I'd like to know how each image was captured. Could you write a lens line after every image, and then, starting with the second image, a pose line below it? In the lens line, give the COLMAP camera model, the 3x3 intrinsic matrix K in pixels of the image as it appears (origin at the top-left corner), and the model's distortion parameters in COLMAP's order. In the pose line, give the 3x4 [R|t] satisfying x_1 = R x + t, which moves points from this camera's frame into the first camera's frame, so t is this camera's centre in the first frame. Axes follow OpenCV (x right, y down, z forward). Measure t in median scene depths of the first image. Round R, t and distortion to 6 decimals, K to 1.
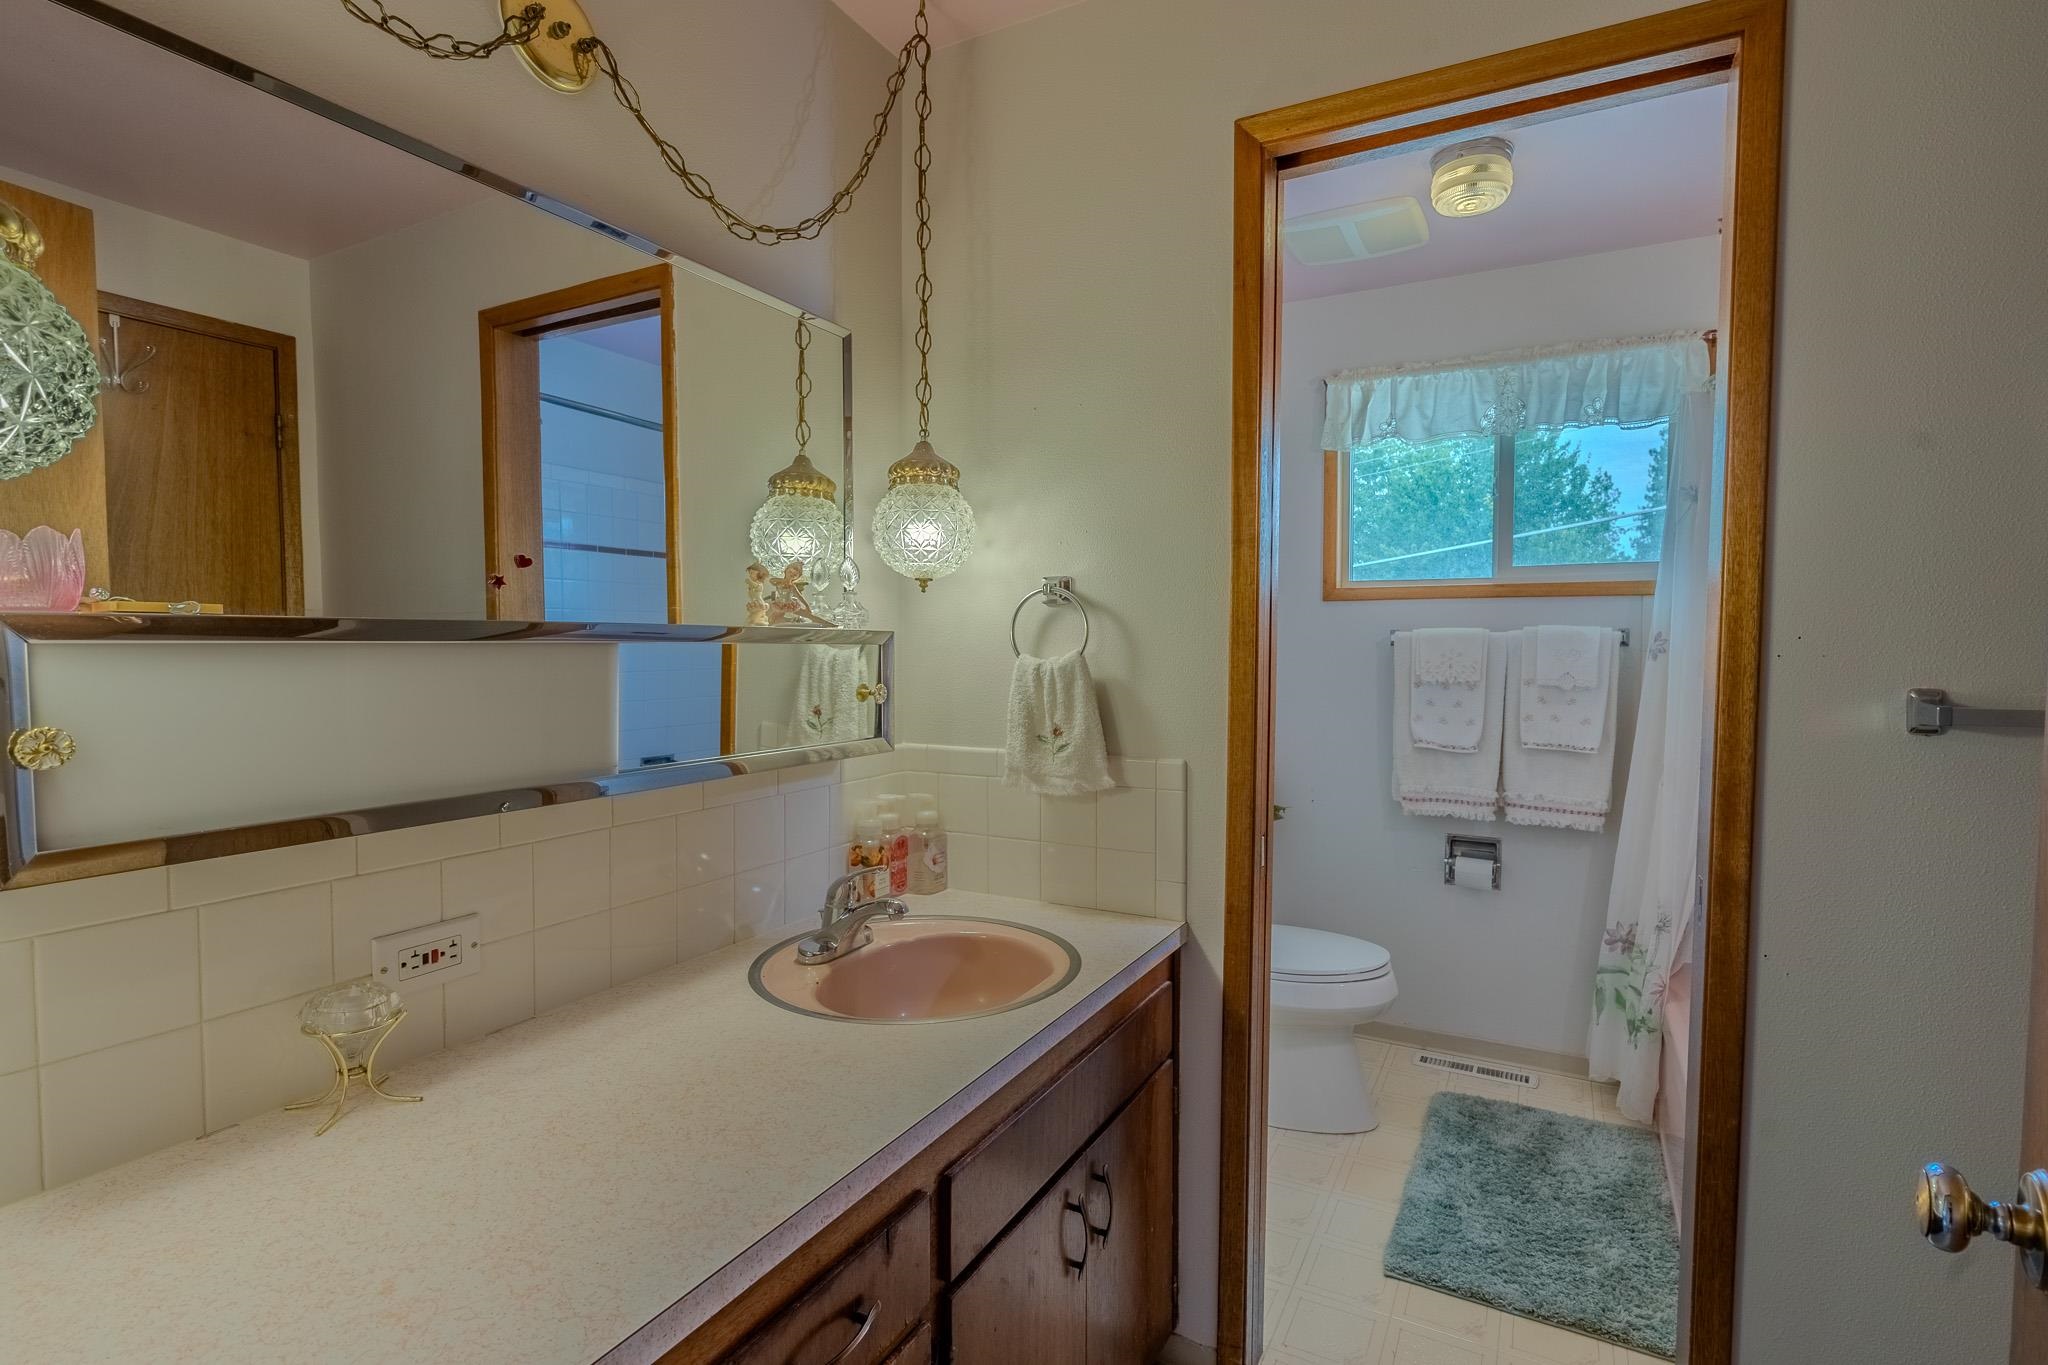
lens RADIAL K [[992.9, 0, 1020.5], [0, 992.9, 691.0], [0, 0, 1]] dist [-0.056795, 0.023587]
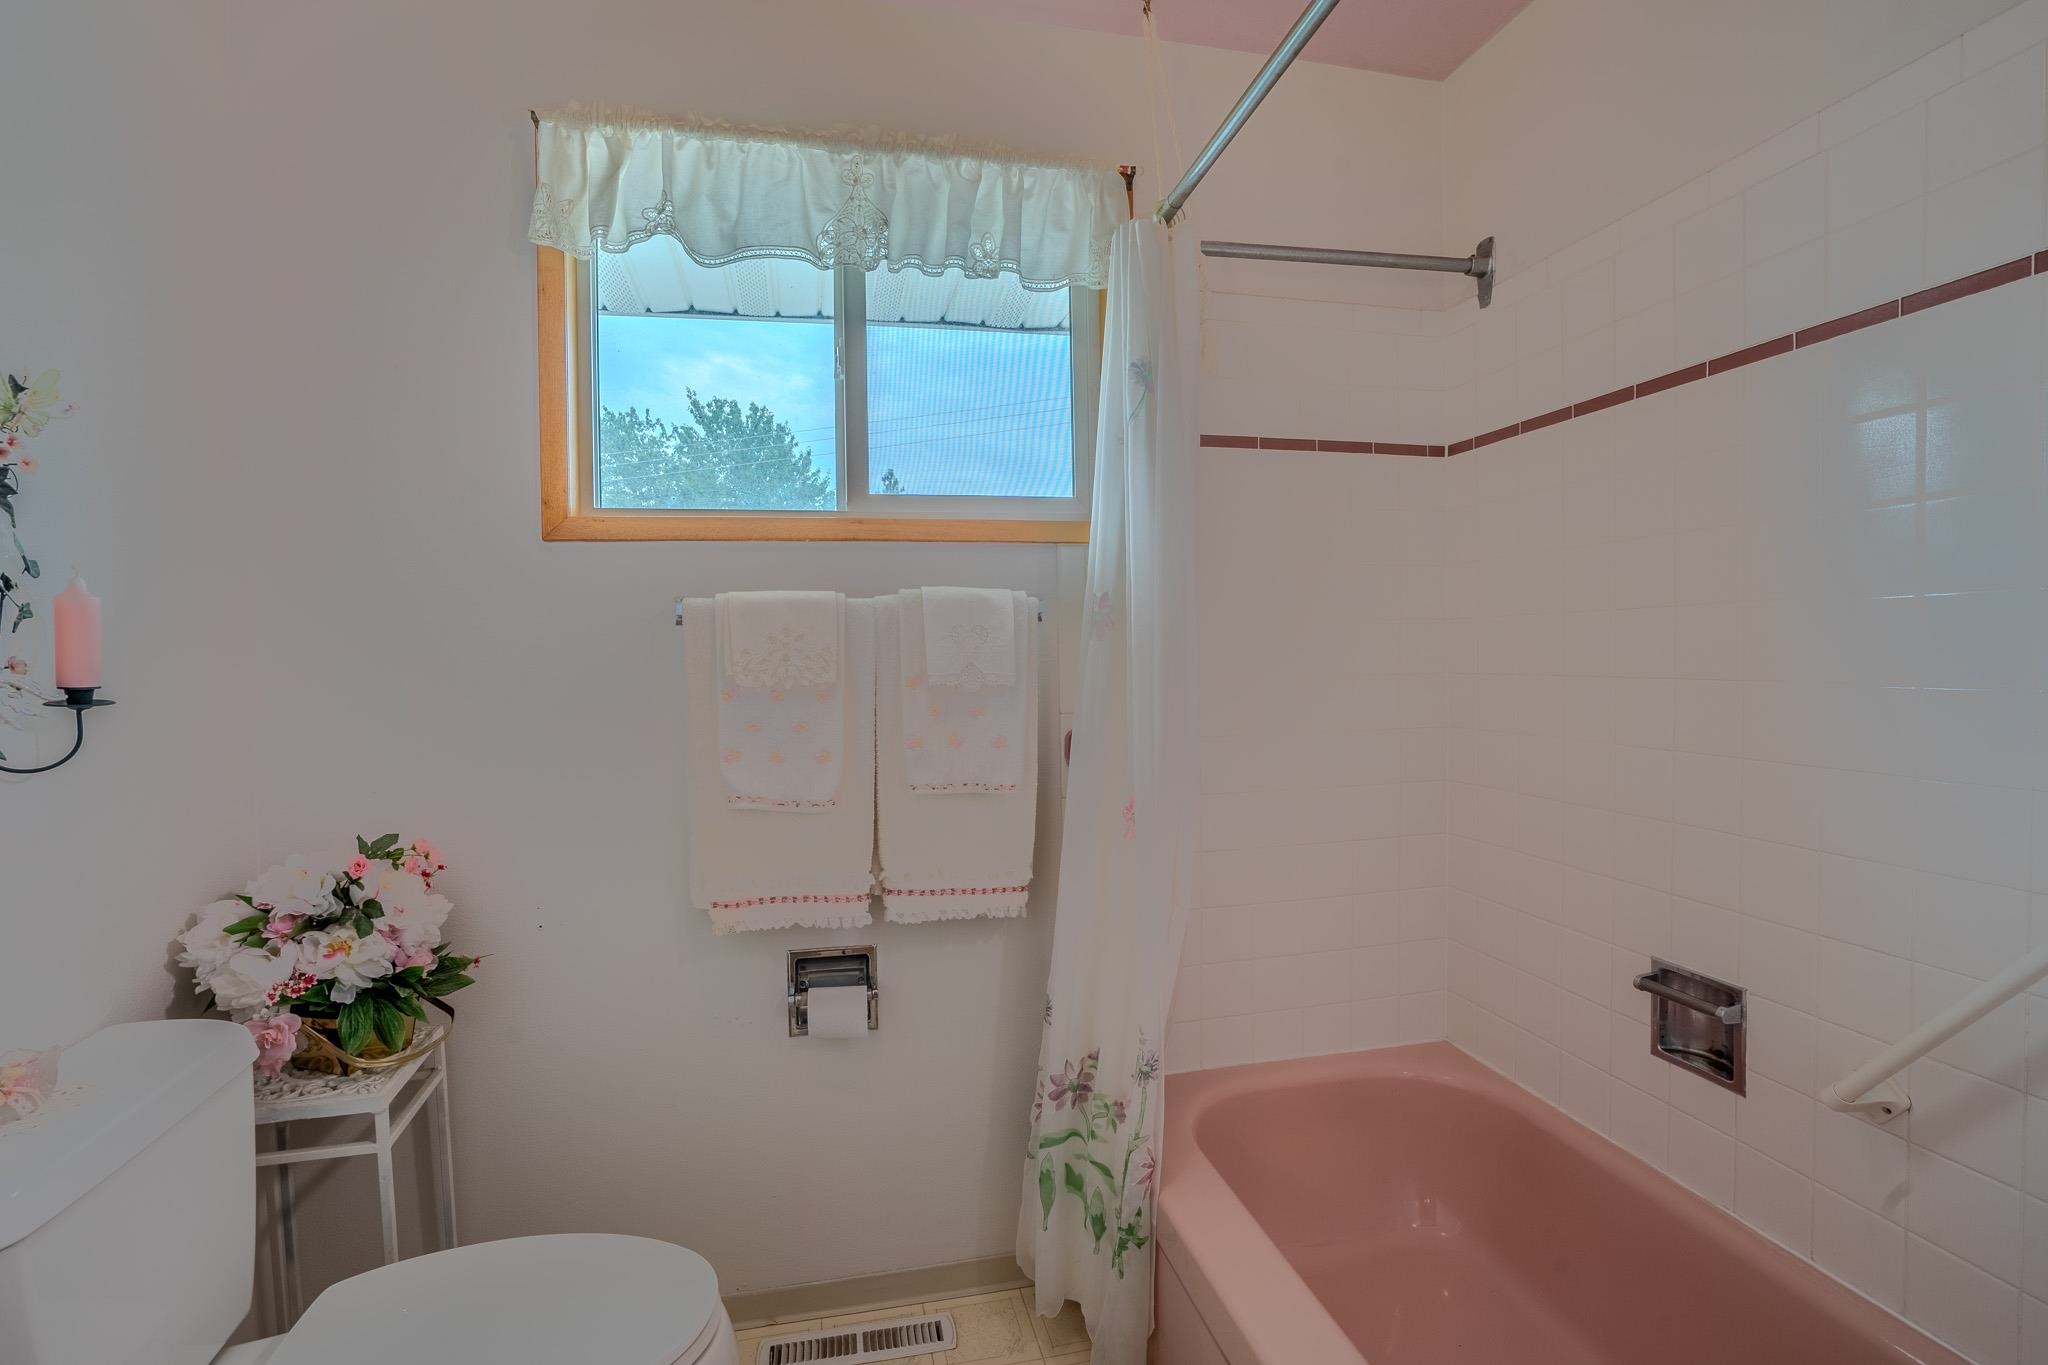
lens RADIAL K [[992.9, 0, 1020.5], [0, 992.9, 691.0], [0, 0, 1]] dist [-0.056795, 0.023587]
pose [[0.760212, -0.035436, 0.648708, 0.177596], [0.044981, 0.998986, 0.001857, -0.001990], [-0.648116, 0.027768, 0.761035, 0.495184]]
